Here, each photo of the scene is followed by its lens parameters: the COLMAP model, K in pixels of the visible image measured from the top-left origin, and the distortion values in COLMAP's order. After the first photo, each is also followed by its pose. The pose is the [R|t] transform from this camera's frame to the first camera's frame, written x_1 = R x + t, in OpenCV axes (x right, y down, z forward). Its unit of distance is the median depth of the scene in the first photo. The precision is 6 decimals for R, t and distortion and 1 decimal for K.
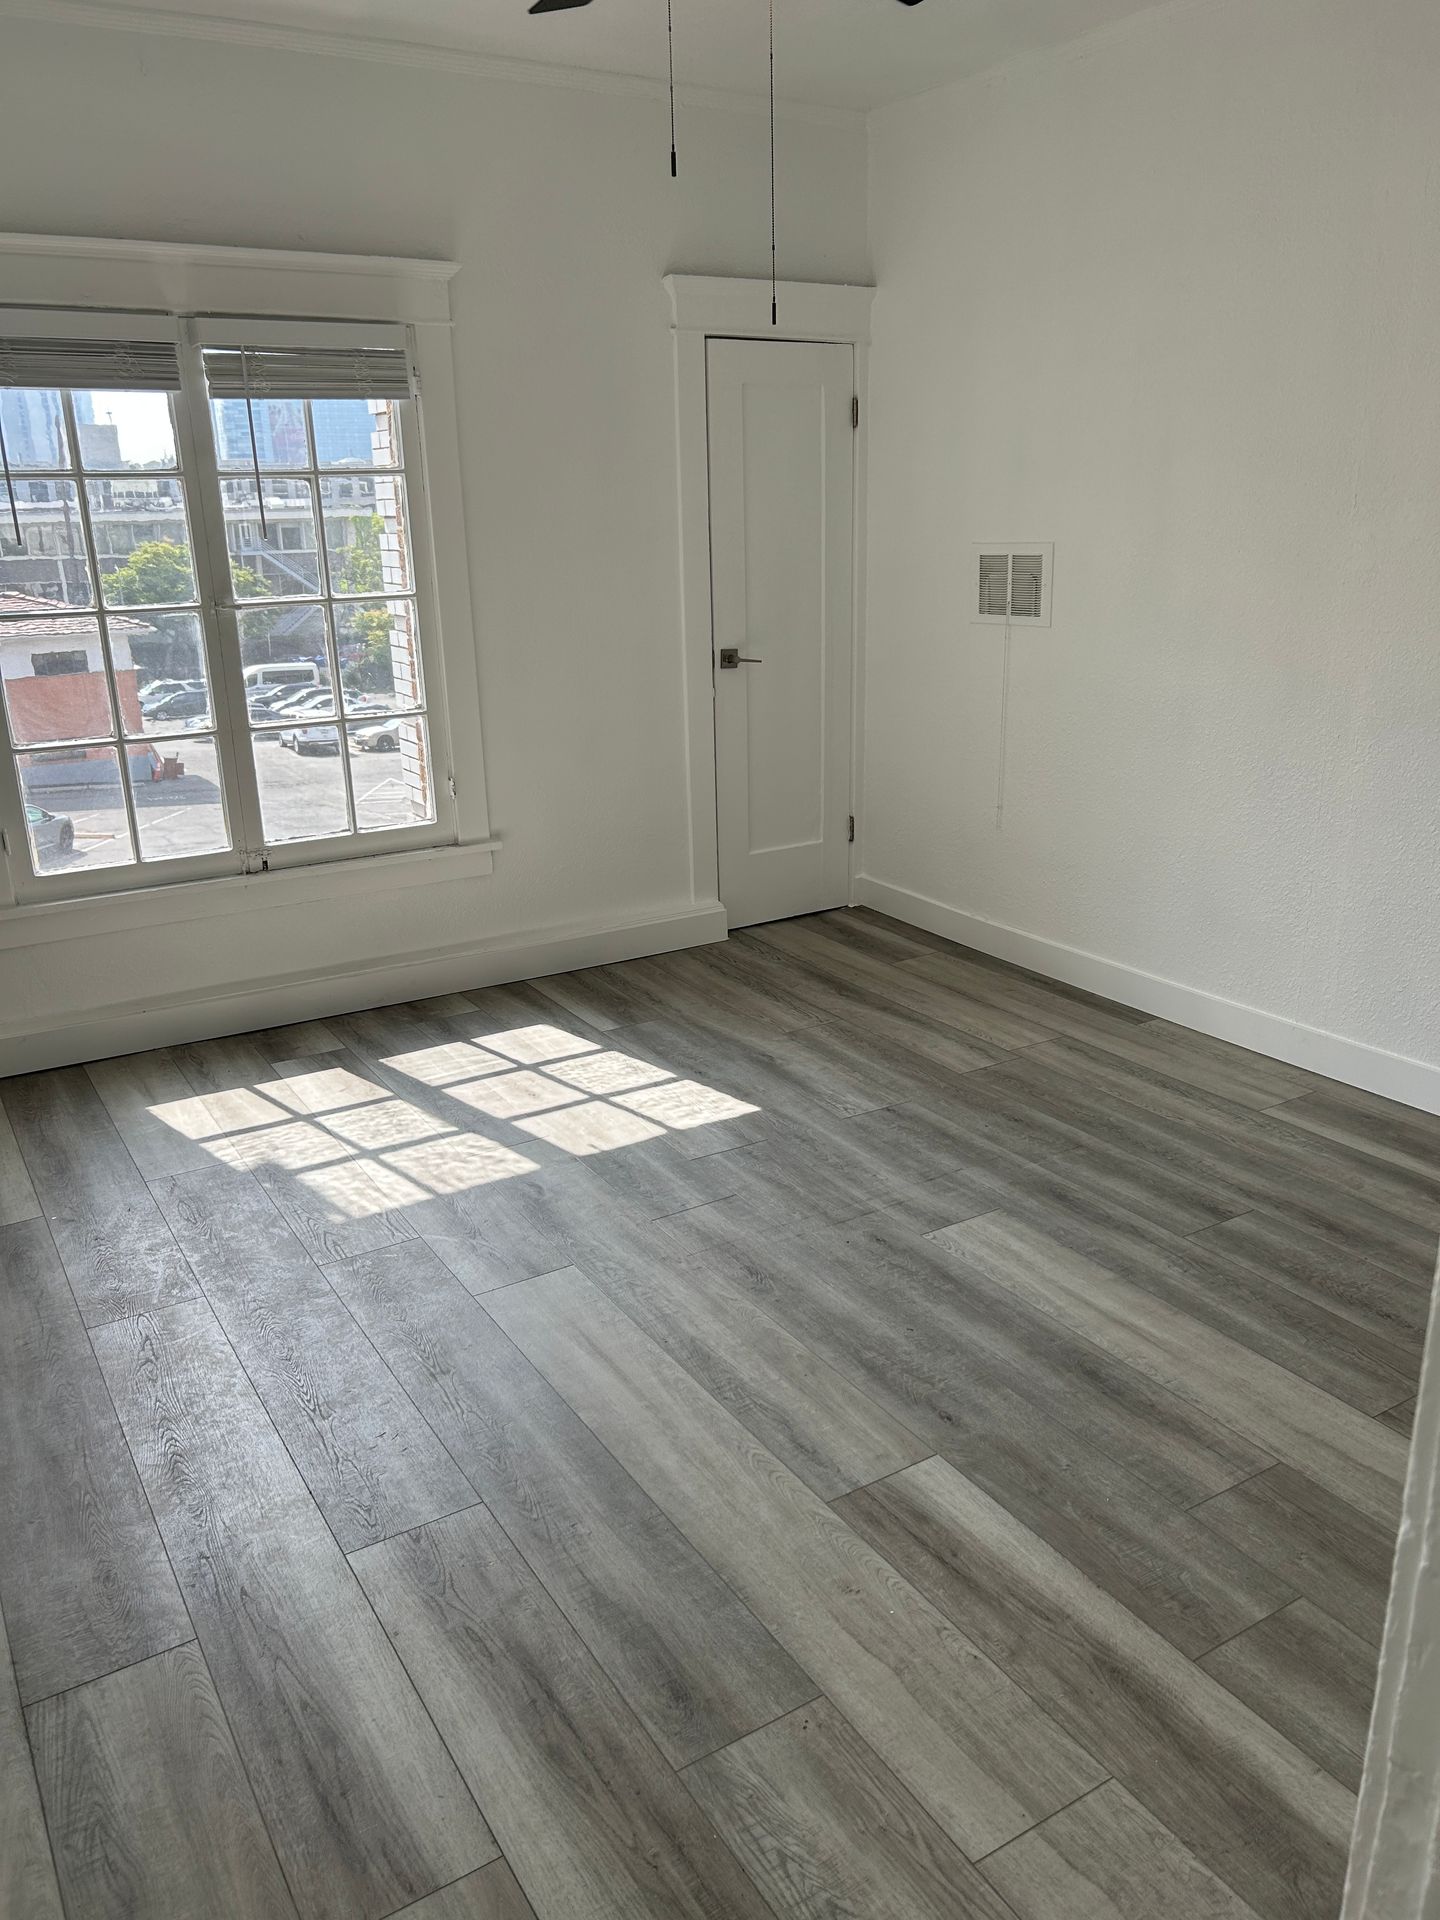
lens RADIAL K [[1446.7, 0, 781.4], [0, 1446.7, 987.9], [0, 0, 1]] dist [0.054744, -0.057468]
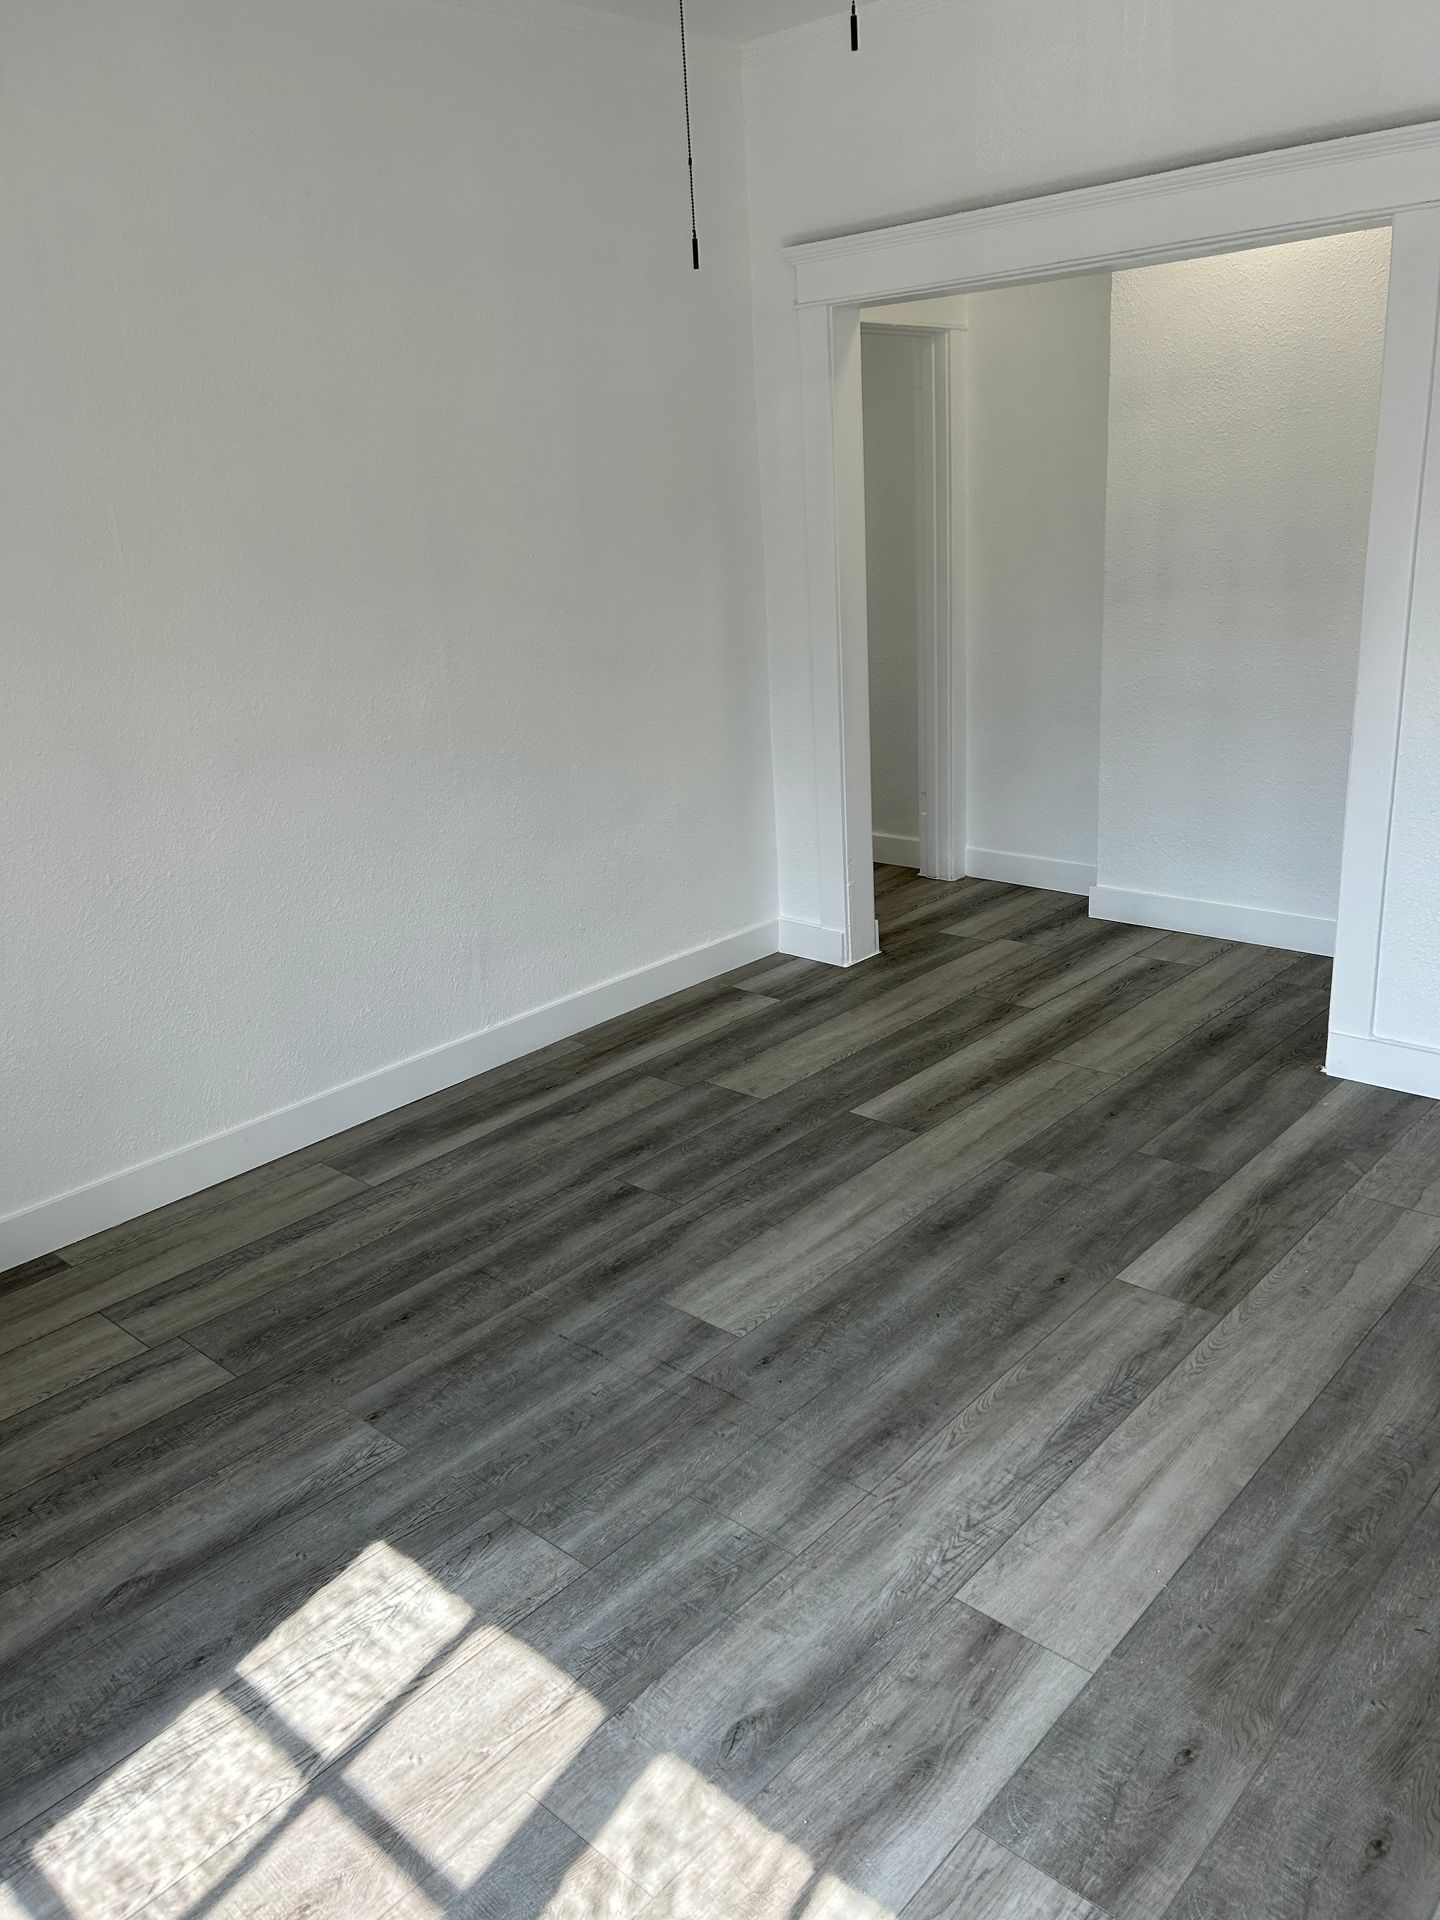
lens RADIAL K [[1446.7, 0, 710.6], [0, 1446.7, 955.2], [0, 0, 1]] dist [0.054744, -0.057468]
pose [[-0.253263, -0.263182, 0.930910, -0.603960], [0.364830, 0.865246, 0.343874, -0.310800], [-0.895967, 0.426714, -0.123118, 0.950790]]
